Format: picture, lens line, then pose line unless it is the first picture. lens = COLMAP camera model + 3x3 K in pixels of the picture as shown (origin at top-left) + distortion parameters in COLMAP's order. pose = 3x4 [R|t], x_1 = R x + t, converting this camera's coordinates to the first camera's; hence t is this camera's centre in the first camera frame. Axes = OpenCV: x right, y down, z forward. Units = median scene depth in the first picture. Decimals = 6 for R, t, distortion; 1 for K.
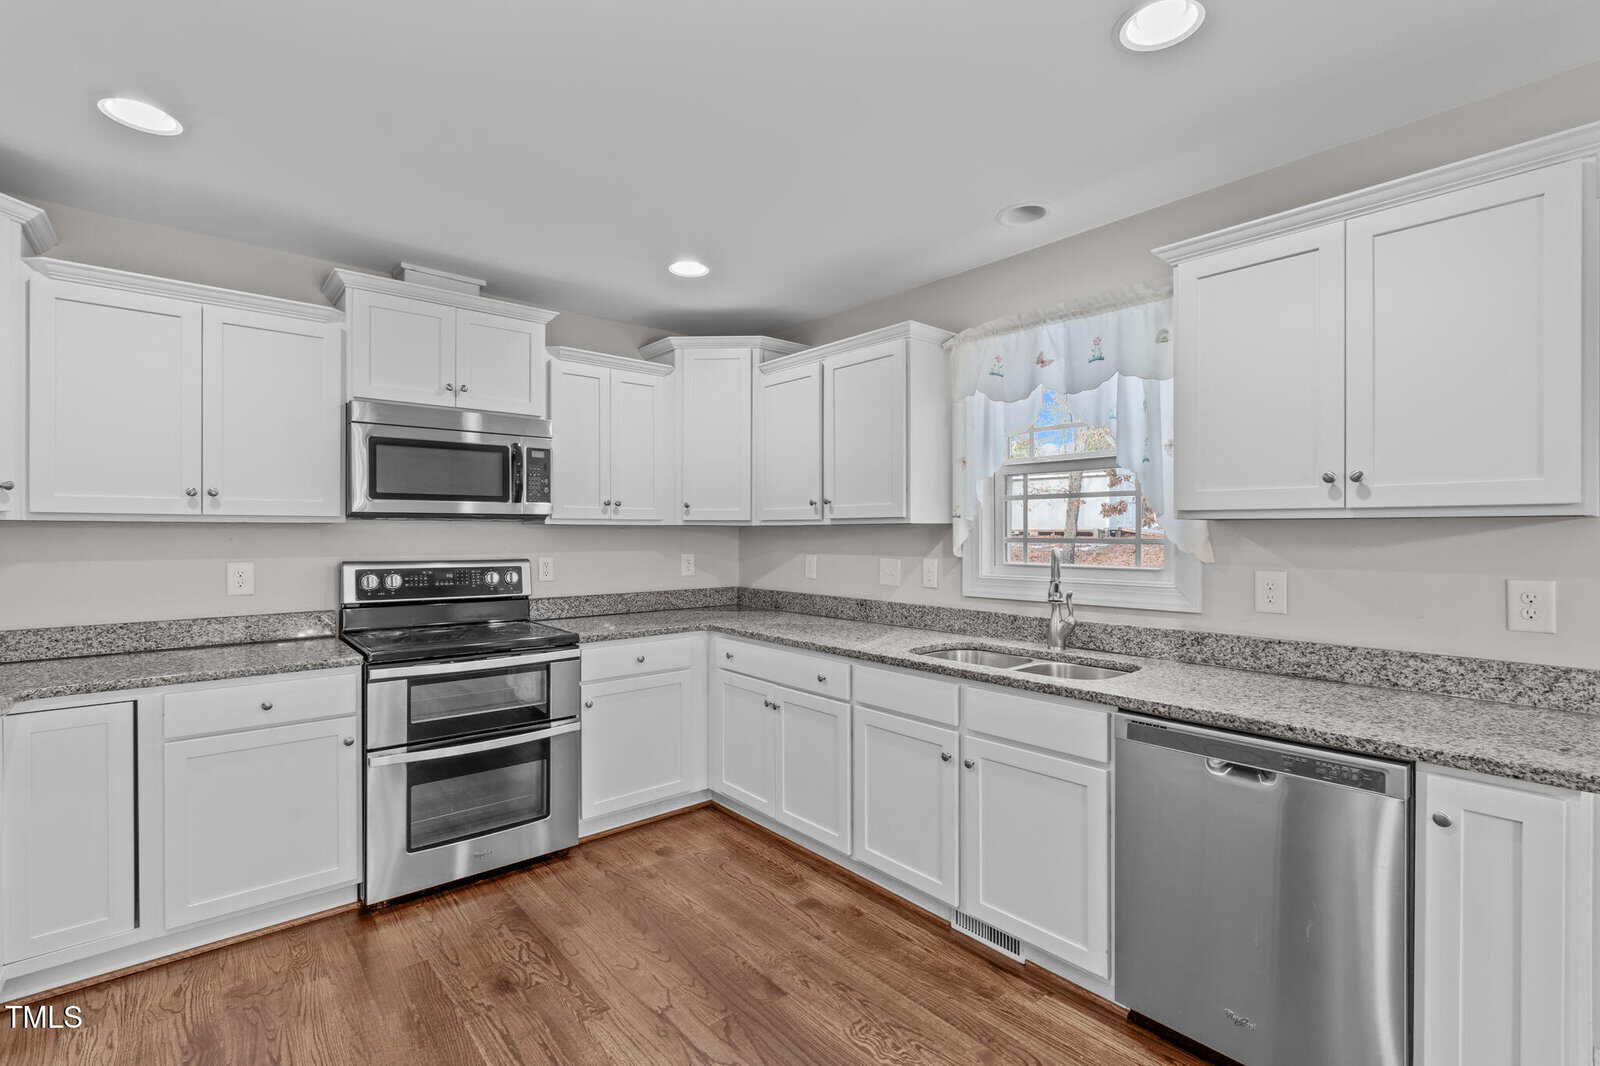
lens RADIAL K [[714.1, 0, 806.5], [0, 714.1, 531.7], [0, 0, 1]] dist [-0.012994, 0.003856]
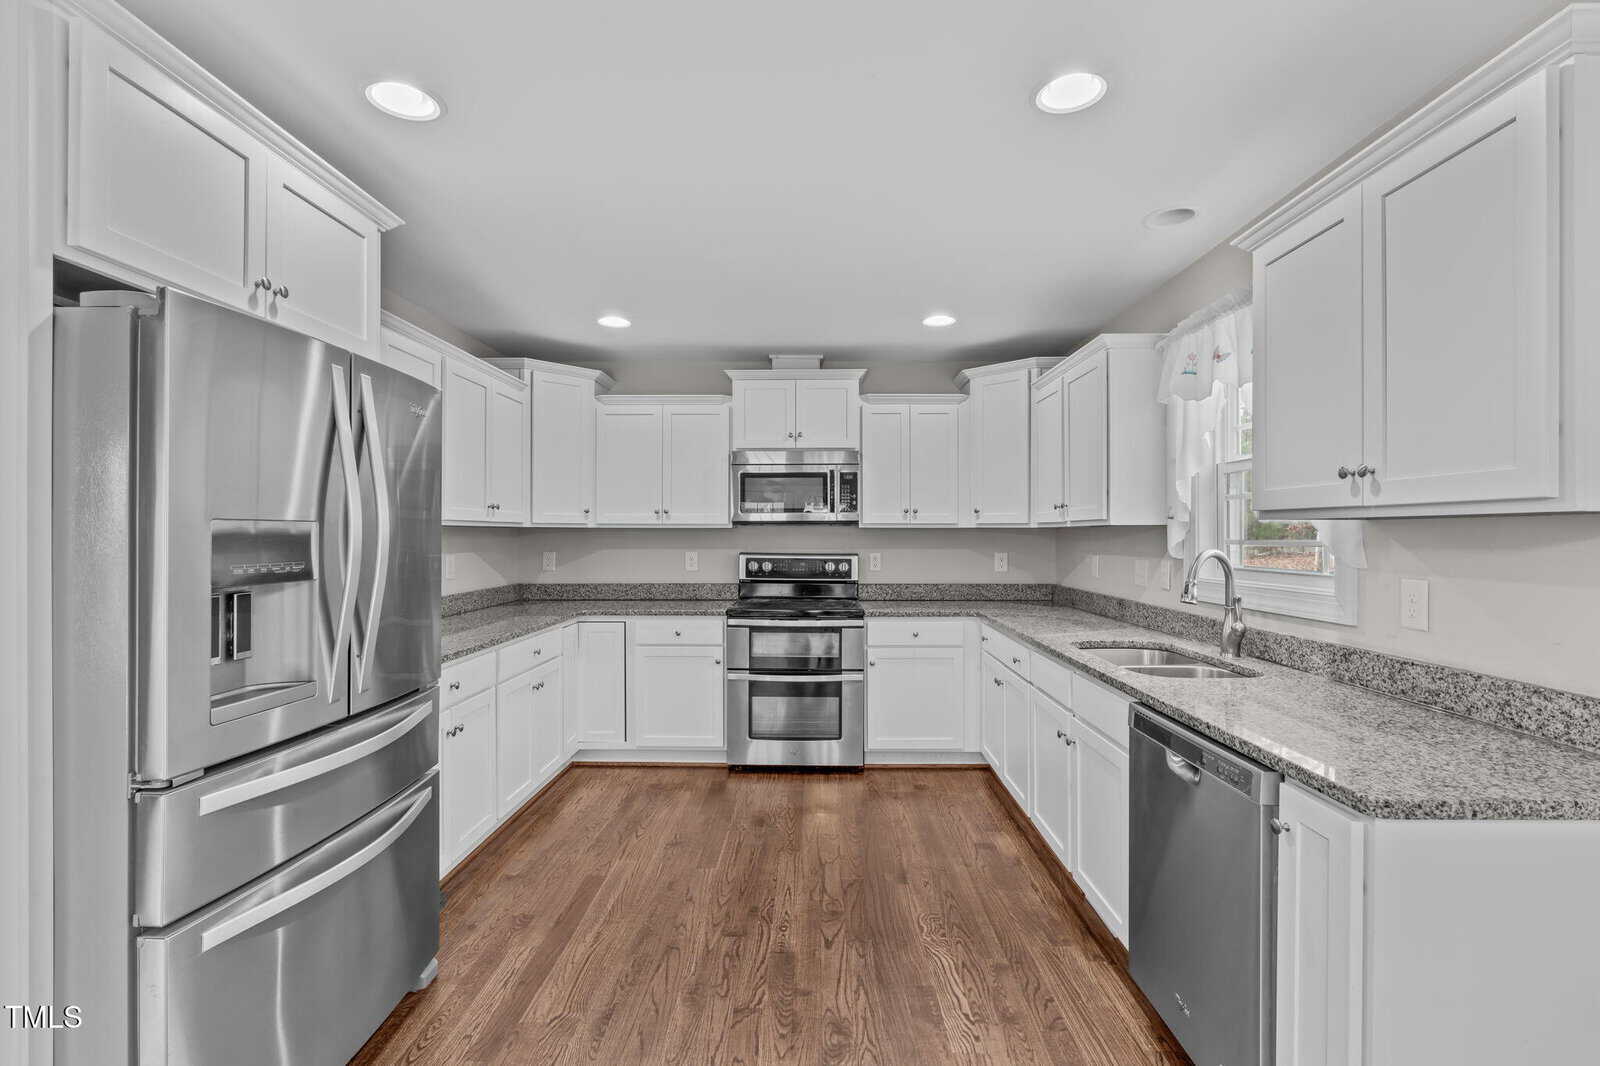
lens RADIAL K [[714.1, 0, 808.0], [0, 714.1, 531.8], [0, 0, 1]] dist [-0.012994, 0.003856]
pose [[0.746139, -0.002159, -0.665786, 0.558788], [0.000249, 0.999996, -0.002963, 0.001098], [0.665790, 0.002045, 0.746137, -0.085081]]
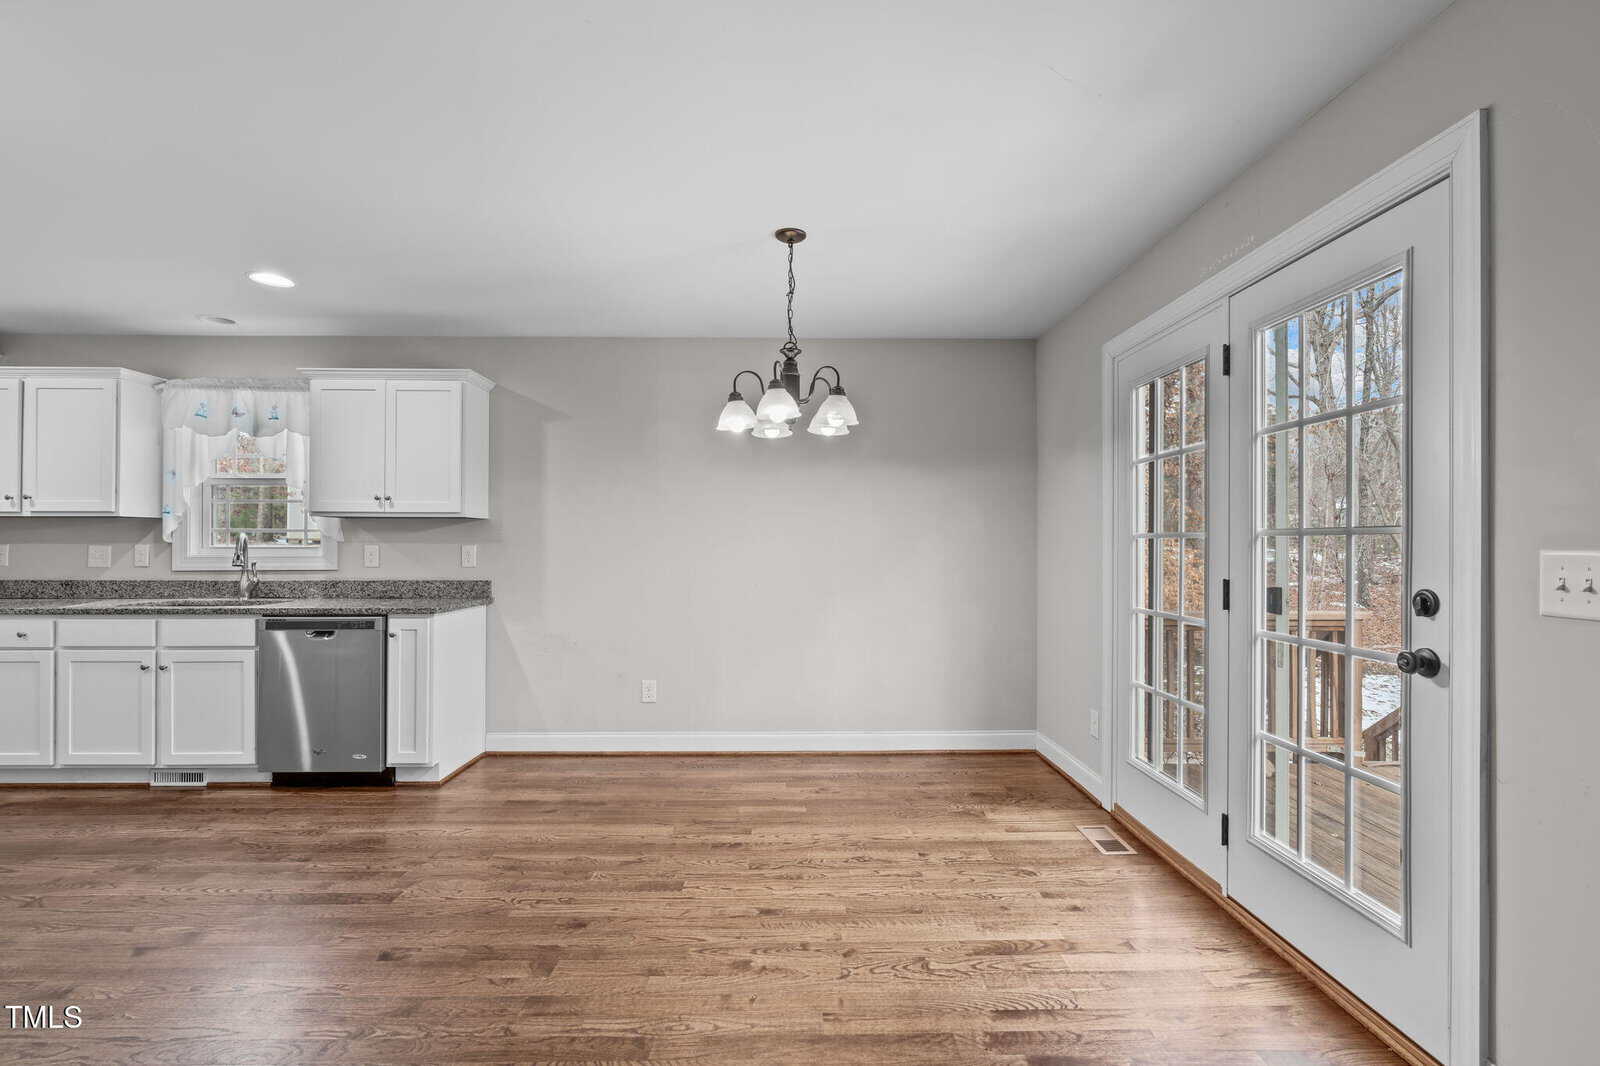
lens RADIAL K [[714.1, 0, 803.9], [0, 714.1, 536.1], [0, 0, 1]] dist [-0.012994, 0.003856]
pose [[0.634765, 0.009328, 0.772649, -0.072072], [-0.002158, 0.999945, -0.010299, 0.039781], [-0.772702, 0.004870, 0.634750, -0.920993]]
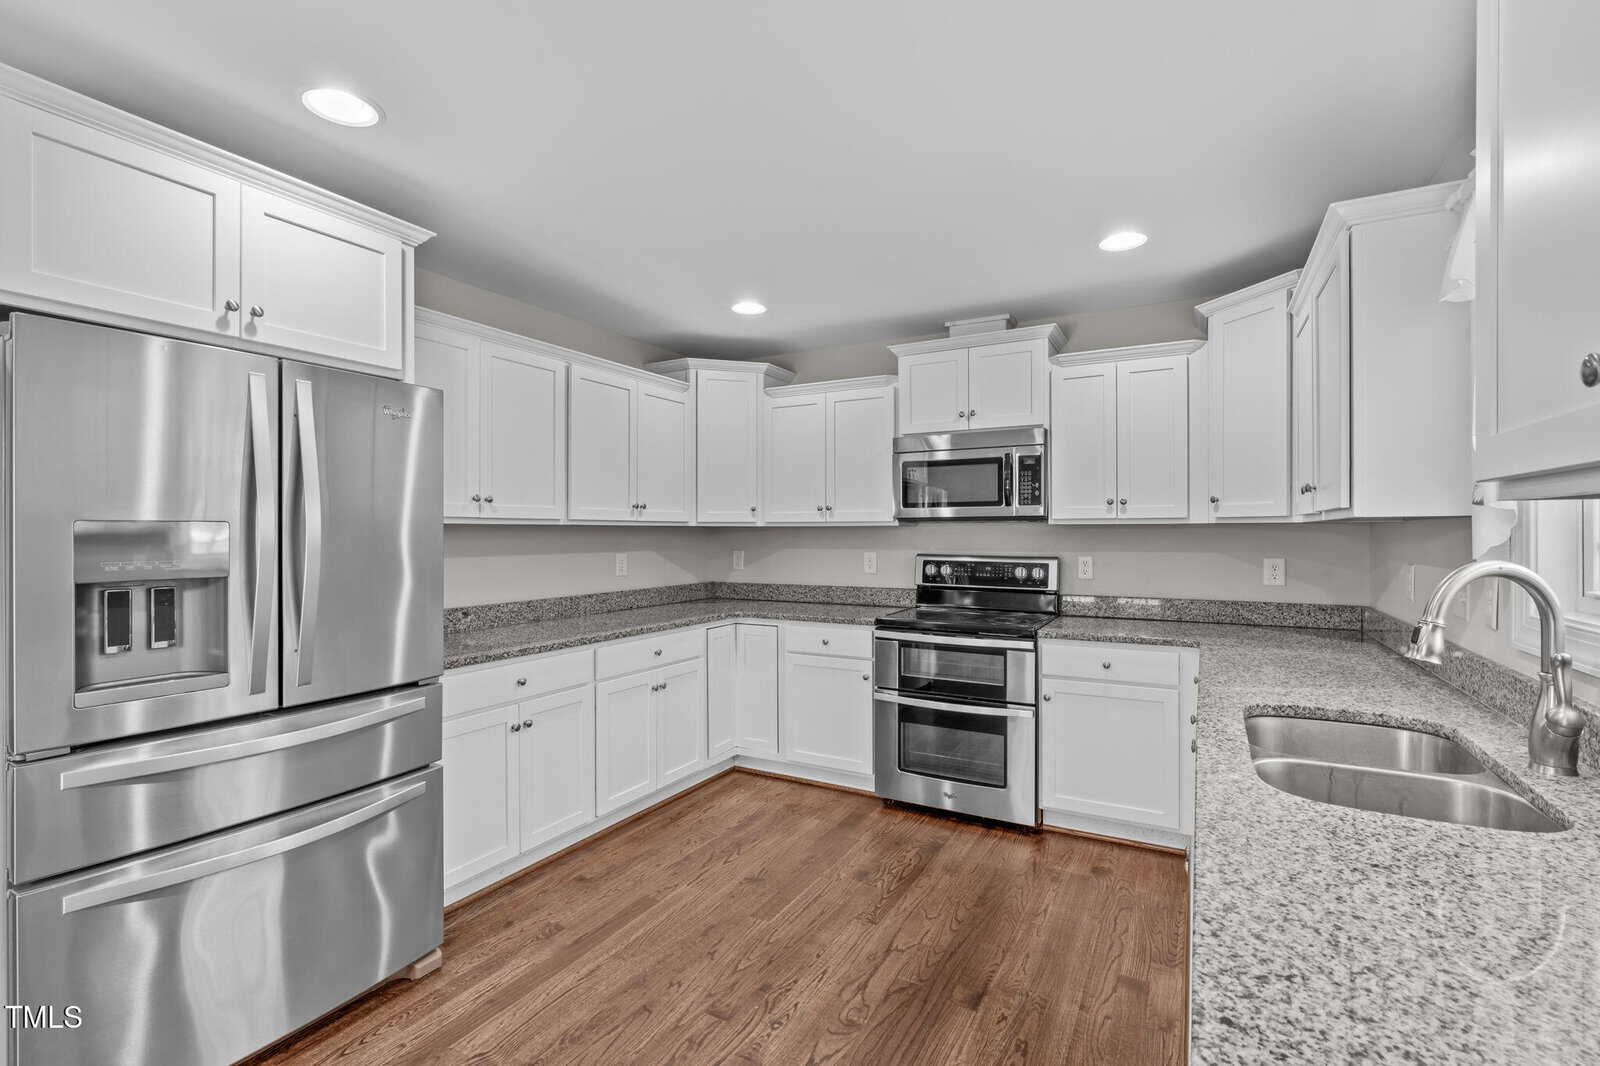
lens RADIAL K [[714.1, 0, 808.0], [0, 714.1, 532.8], [0, 0, 1]] dist [-0.012994, 0.003856]
pose [[0.345518, -0.000871, -0.938412, 0.623023], [0.002275, 0.999997, -0.000090, 0.001392], [0.938409, -0.002104, 0.345519, 0.355580]]
